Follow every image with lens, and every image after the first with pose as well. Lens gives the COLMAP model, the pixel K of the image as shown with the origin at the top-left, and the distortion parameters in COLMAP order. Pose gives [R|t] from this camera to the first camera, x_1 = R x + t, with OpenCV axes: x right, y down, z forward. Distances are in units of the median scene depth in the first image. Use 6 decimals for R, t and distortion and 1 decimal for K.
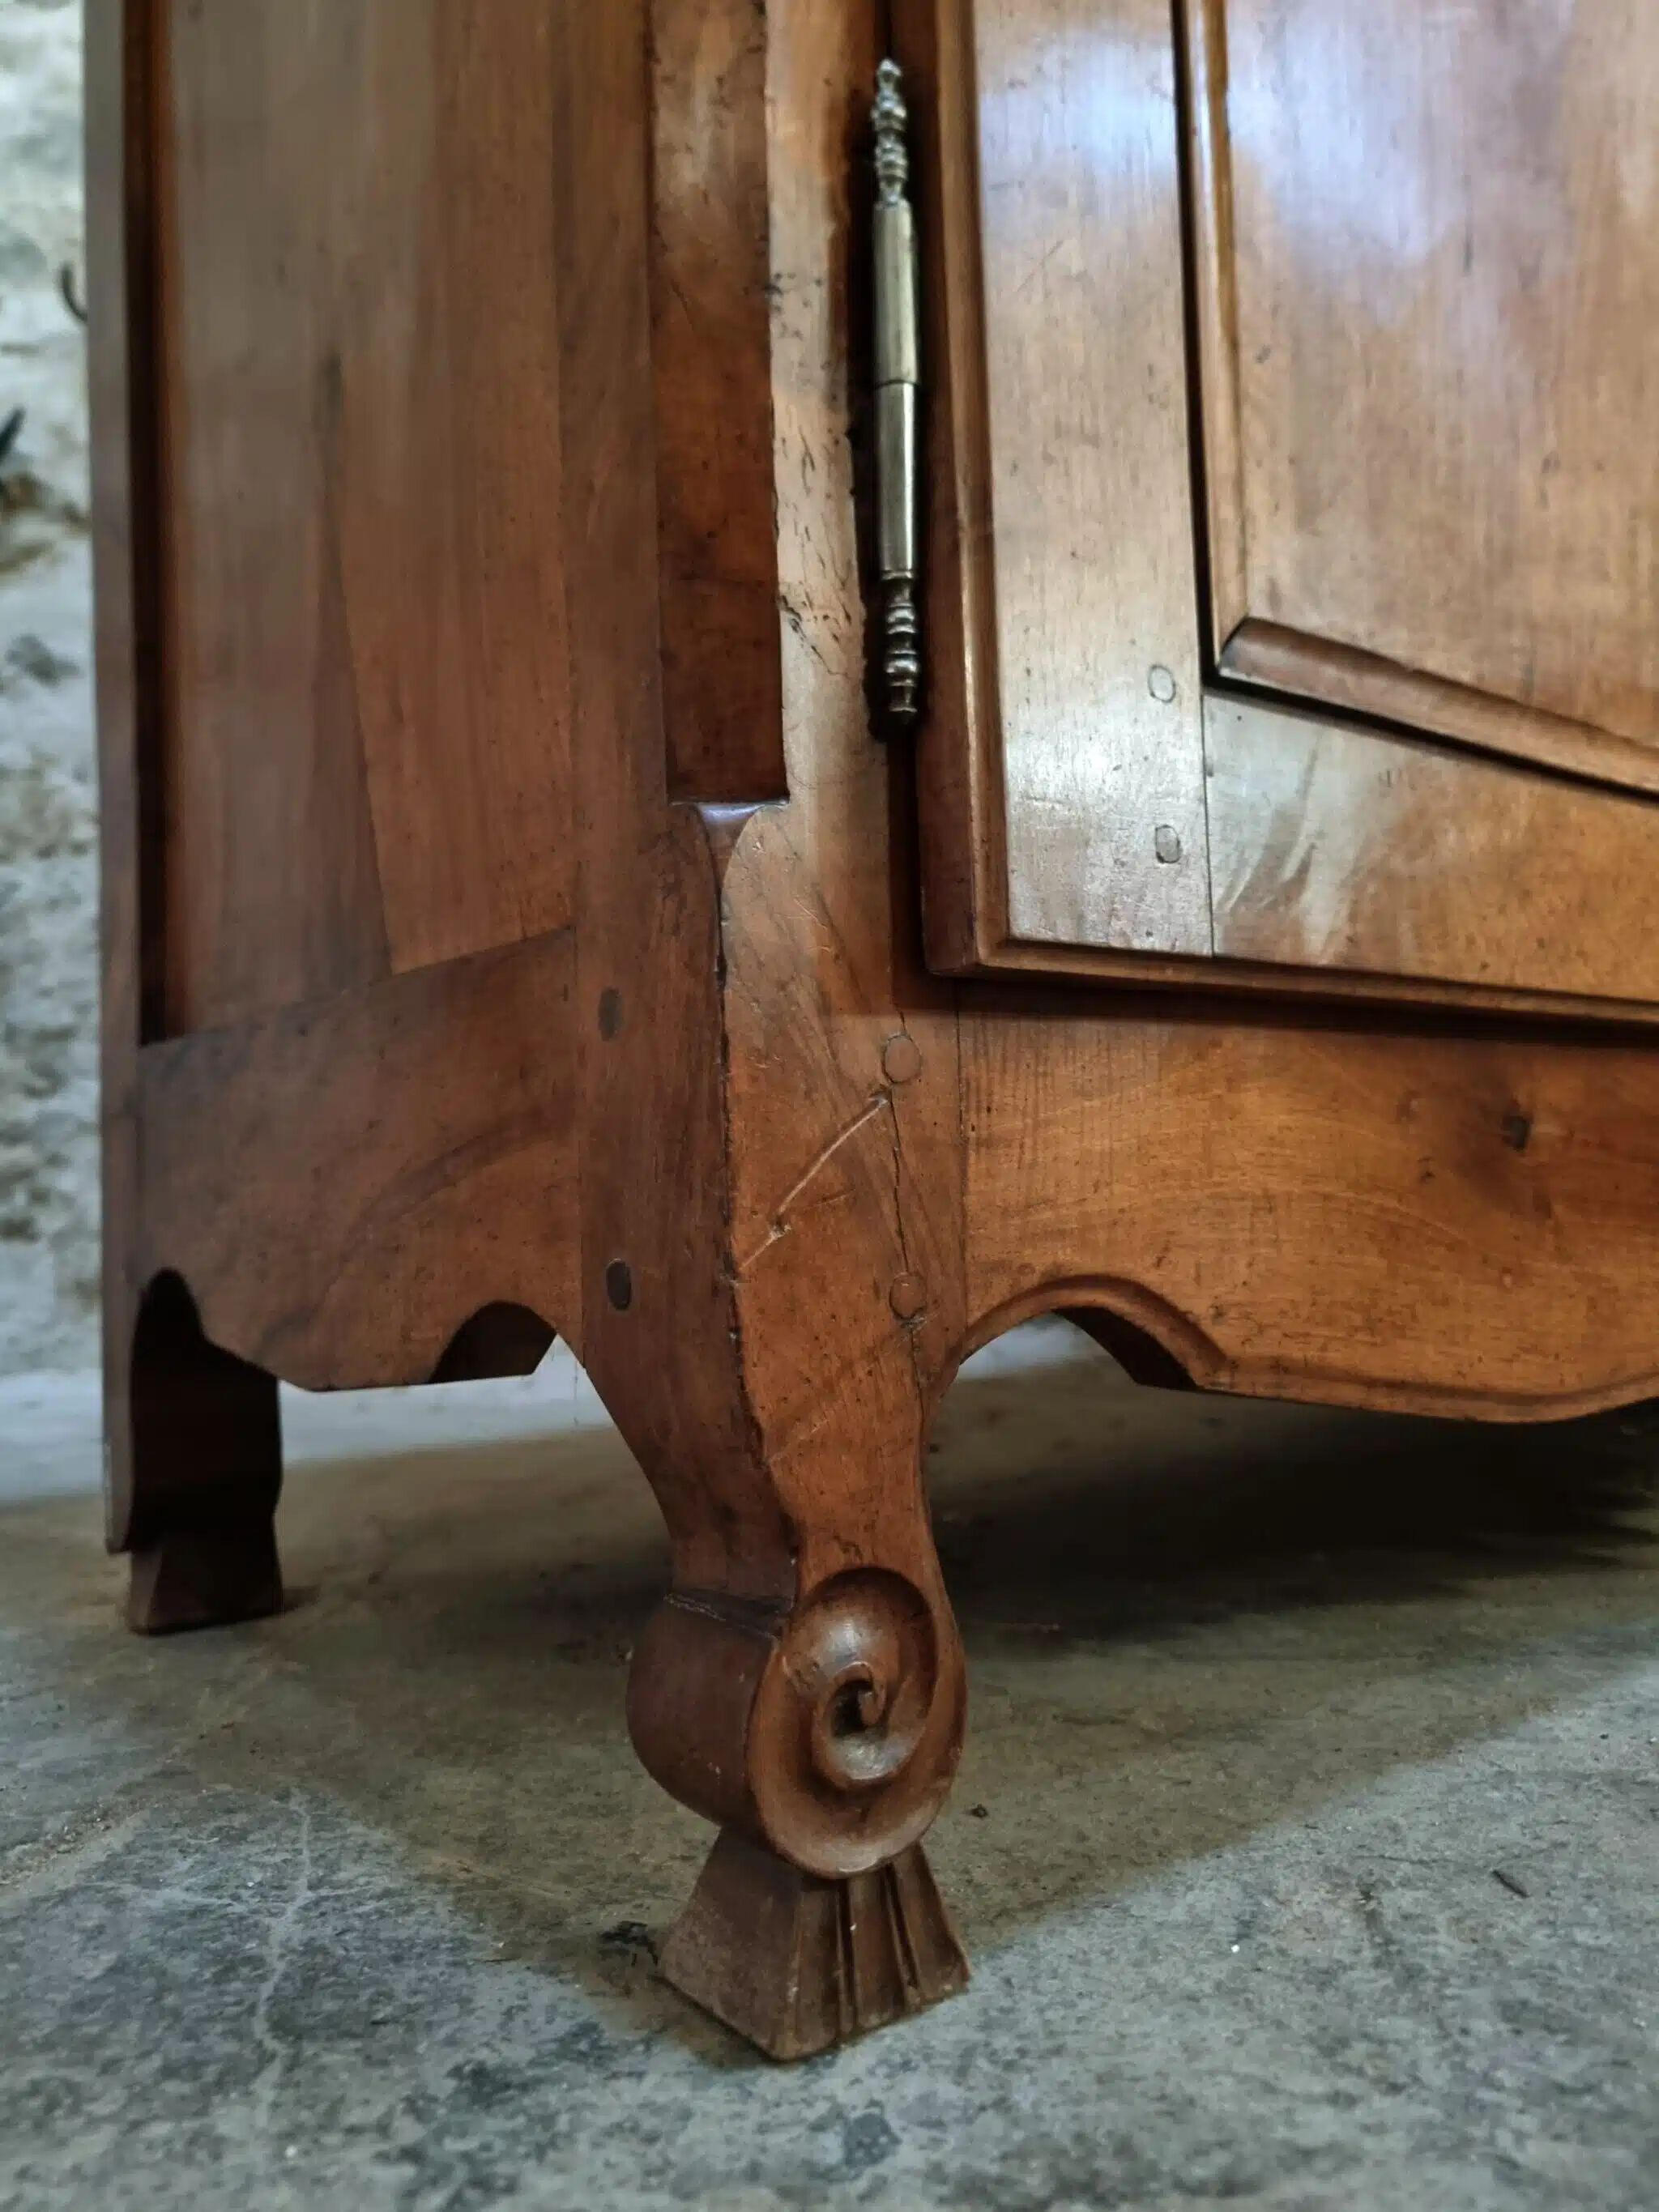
lens RADIAL K [[1684.9, 0, 820.2], [0, 1684.9, 1102.2], [0, 0, 1]] dist [0.063064, -0.070097]
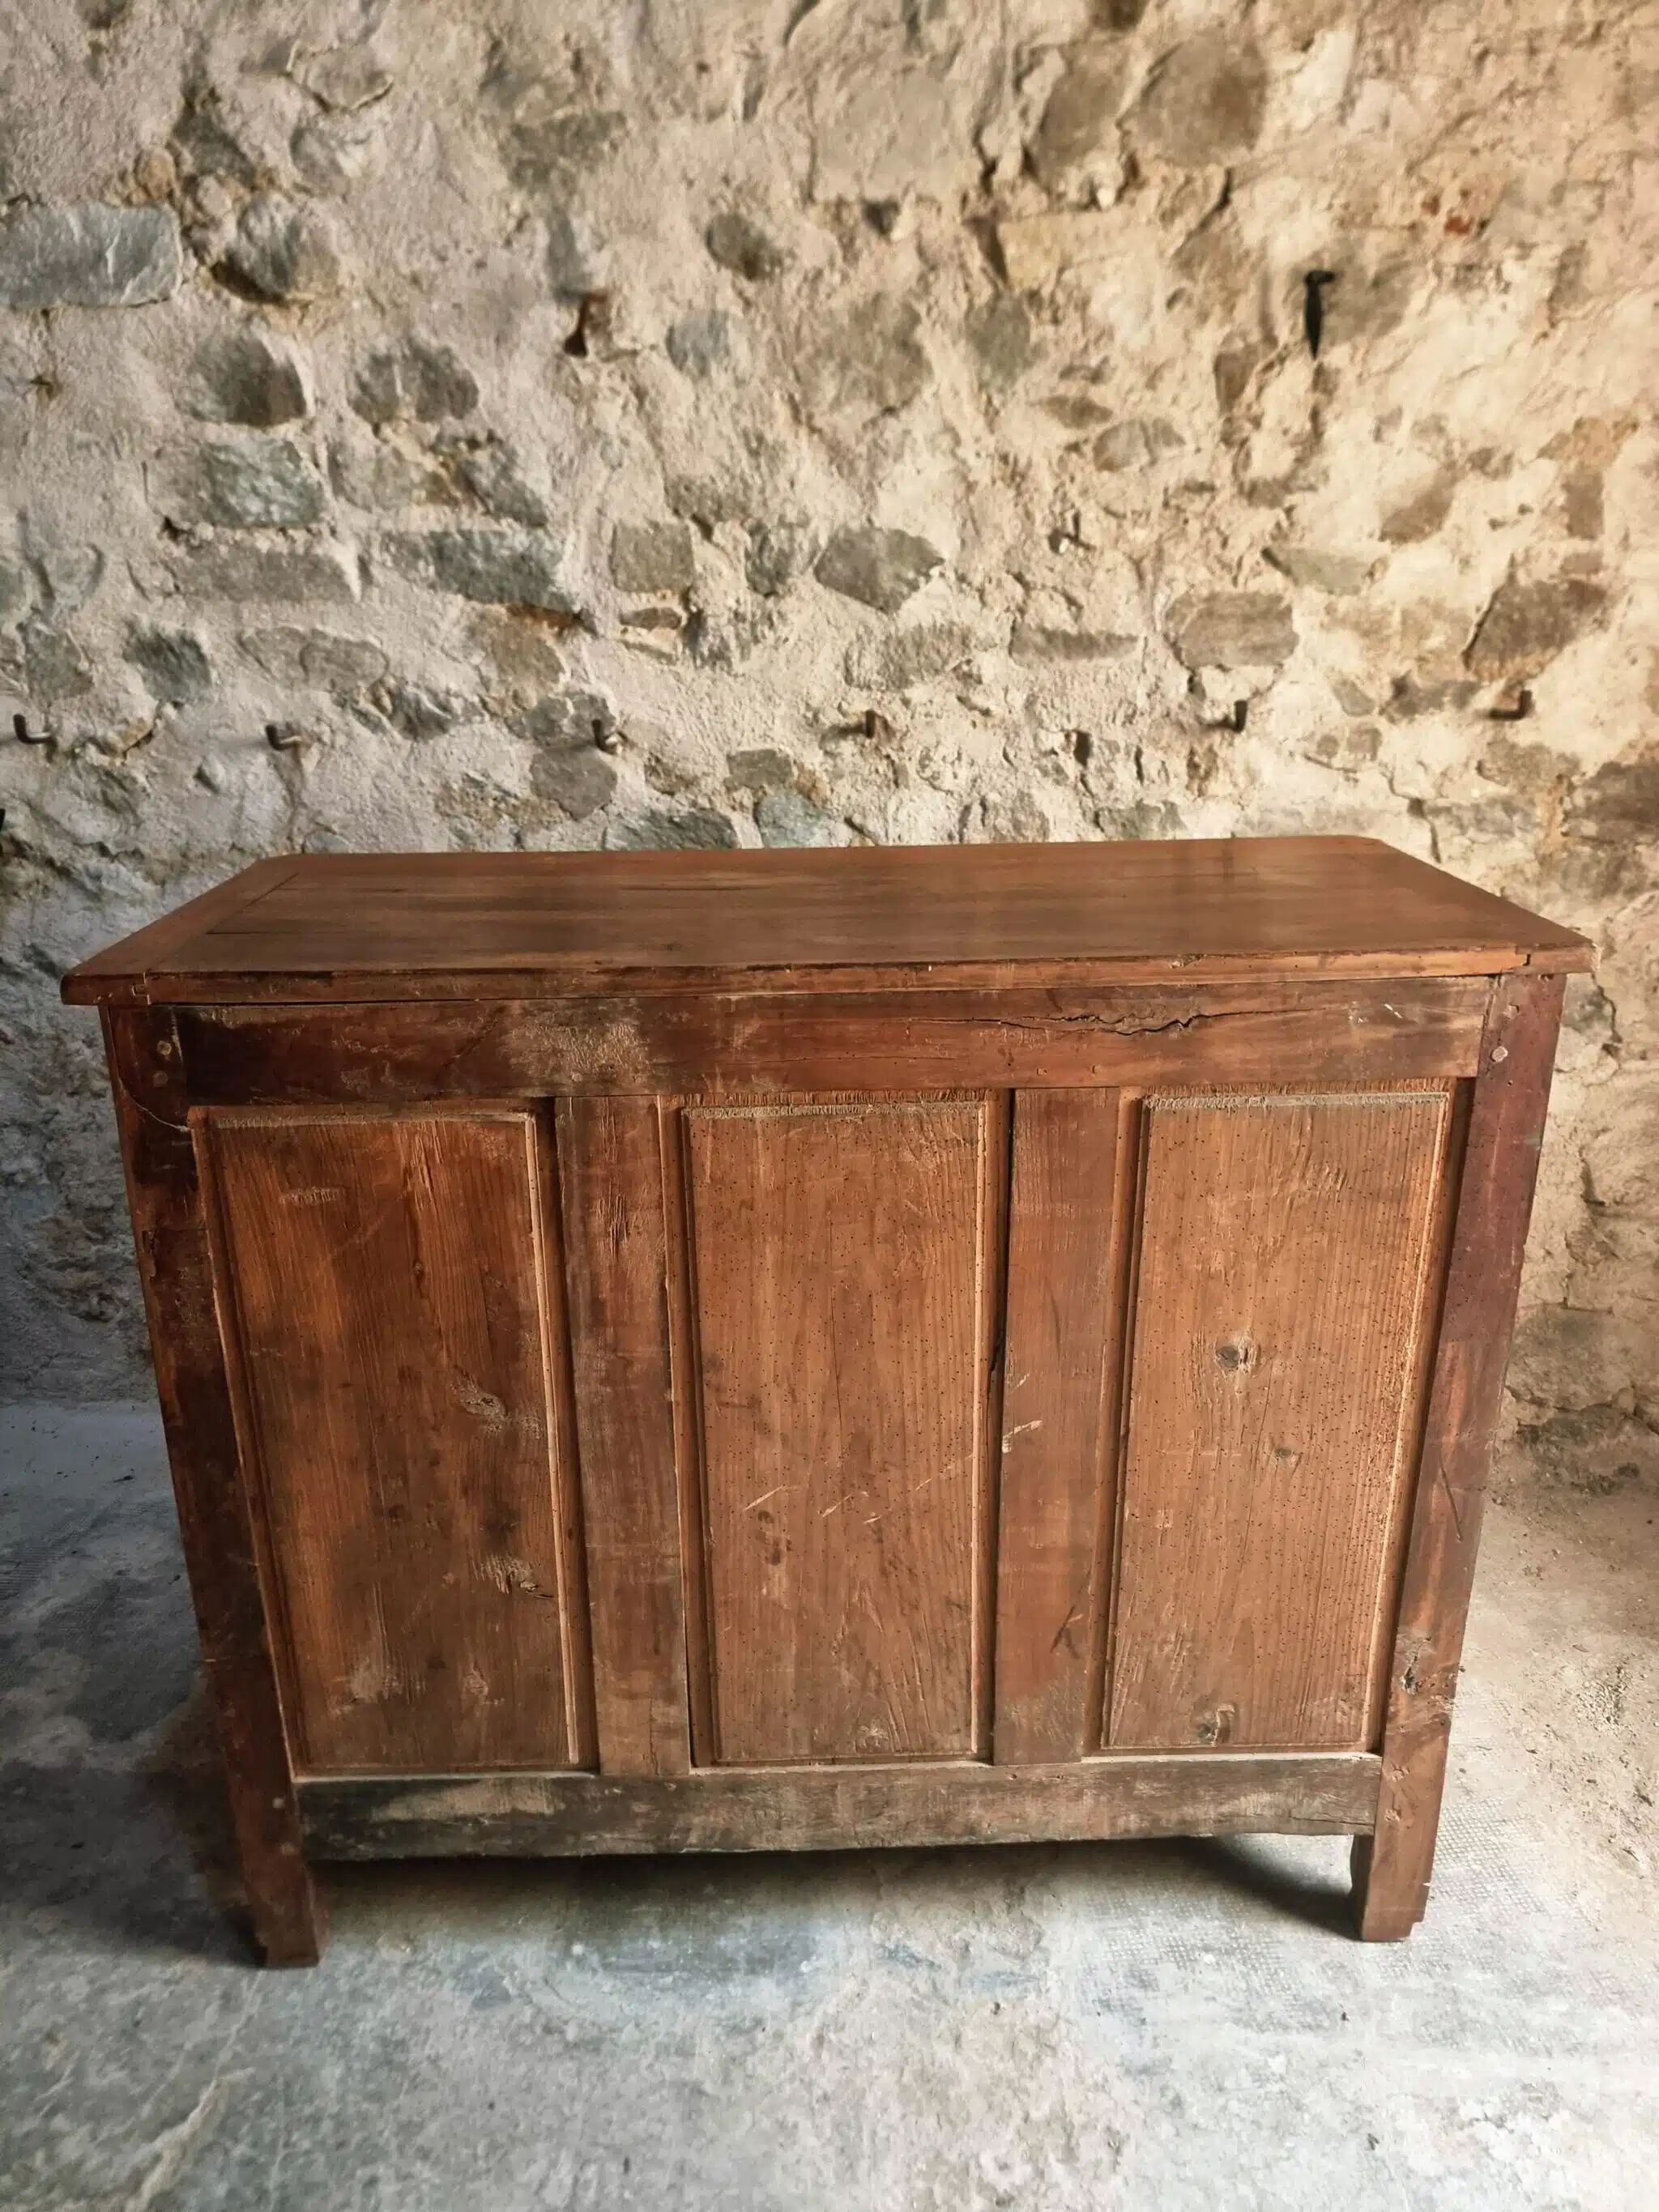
lens RADIAL K [[1564.2, 0, 820.5], [0, 1564.2, 1107.9], [0, 0, 1]] dist [0.060650, -0.053712]
pose [[0.999853, 0.008621, 0.014840, 0.763811], [-0.013649, 0.923624, 0.383056, -2.899272], [-0.010405, -0.383202, 0.923606, -1.235869]]
